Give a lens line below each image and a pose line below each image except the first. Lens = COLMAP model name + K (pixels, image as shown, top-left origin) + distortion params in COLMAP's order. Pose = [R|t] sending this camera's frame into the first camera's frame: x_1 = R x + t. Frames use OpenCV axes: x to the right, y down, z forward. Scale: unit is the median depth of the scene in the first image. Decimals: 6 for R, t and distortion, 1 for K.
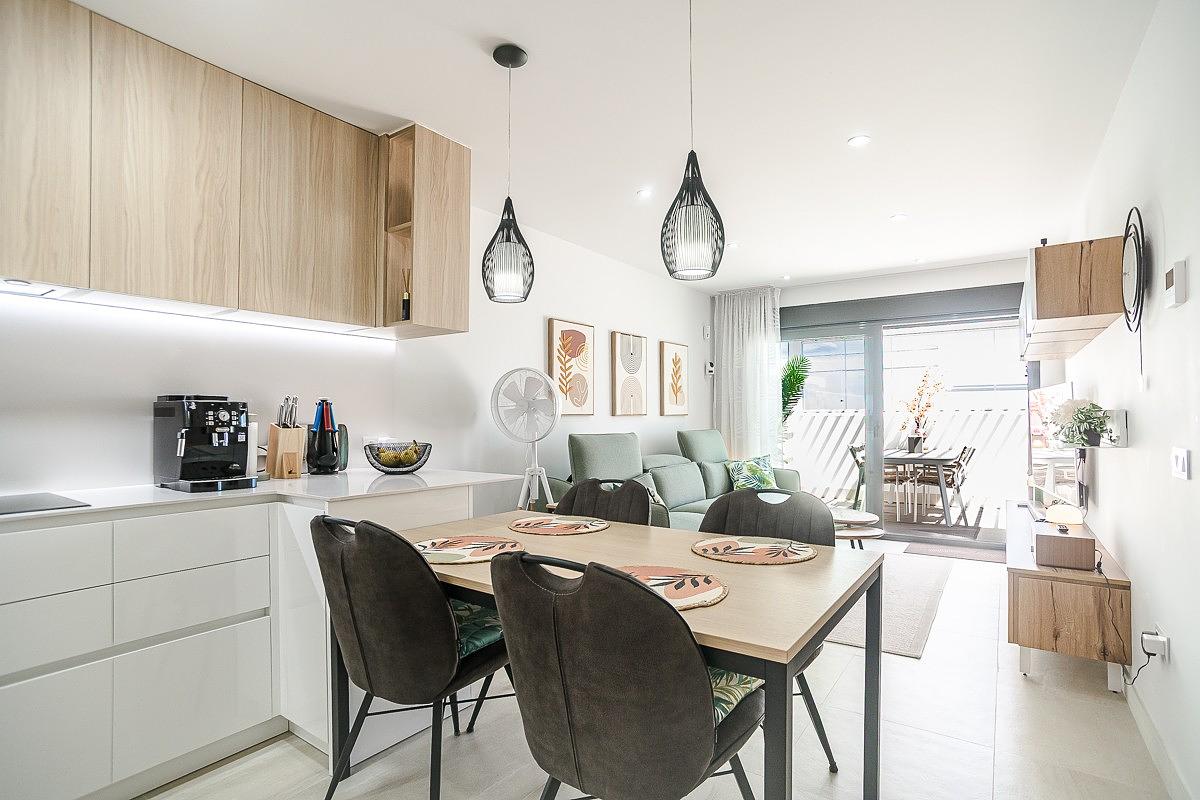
lens RADIAL K [[583.6, 0, 626.5], [0, 583.6, 400.9], [0, 0, 1]] dist [-0.072121, 0.023725]
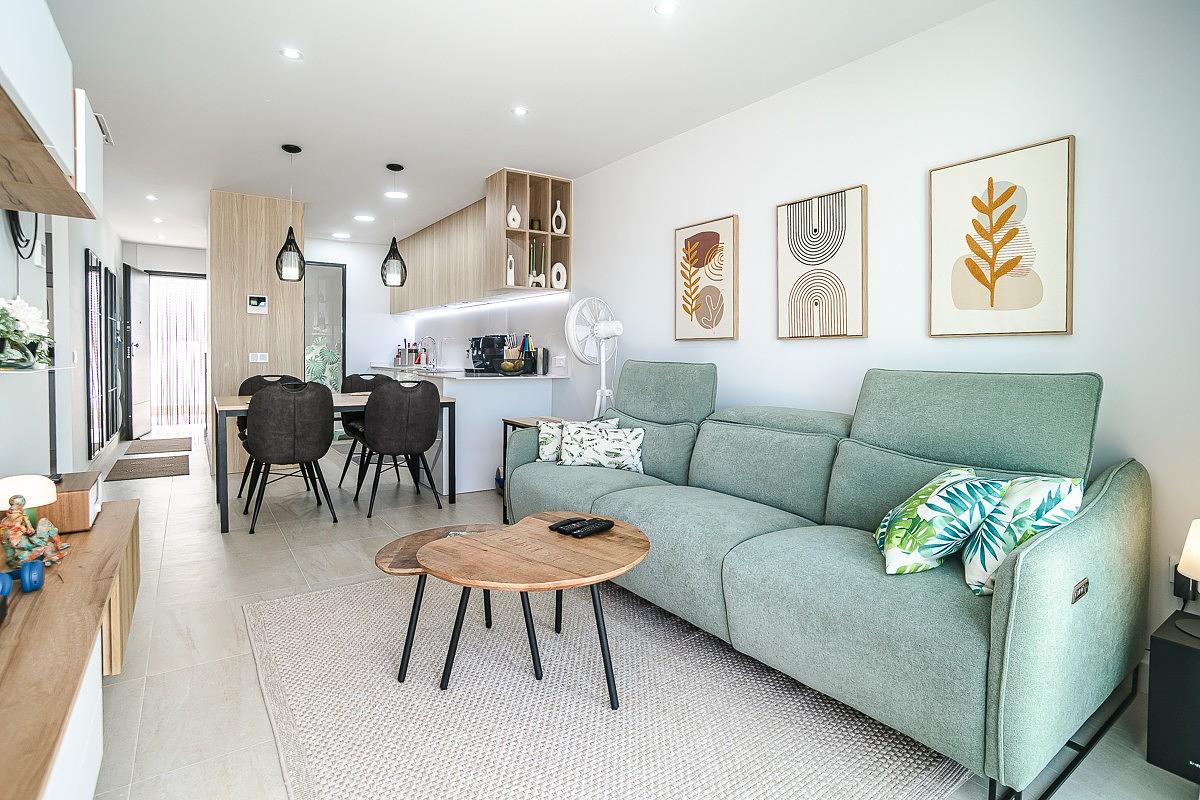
lens RADIAL K [[612.9, 0, 653.4], [0, 612.9, 362.9], [0, 0, 1]] dist [-0.074833, 0.027070]
pose [[-0.317031, 0.019622, -0.948212, 1.503829], [0.024214, 0.999628, 0.012590, 0.091769], [0.948106, -0.018969, -0.317388, 2.488456]]
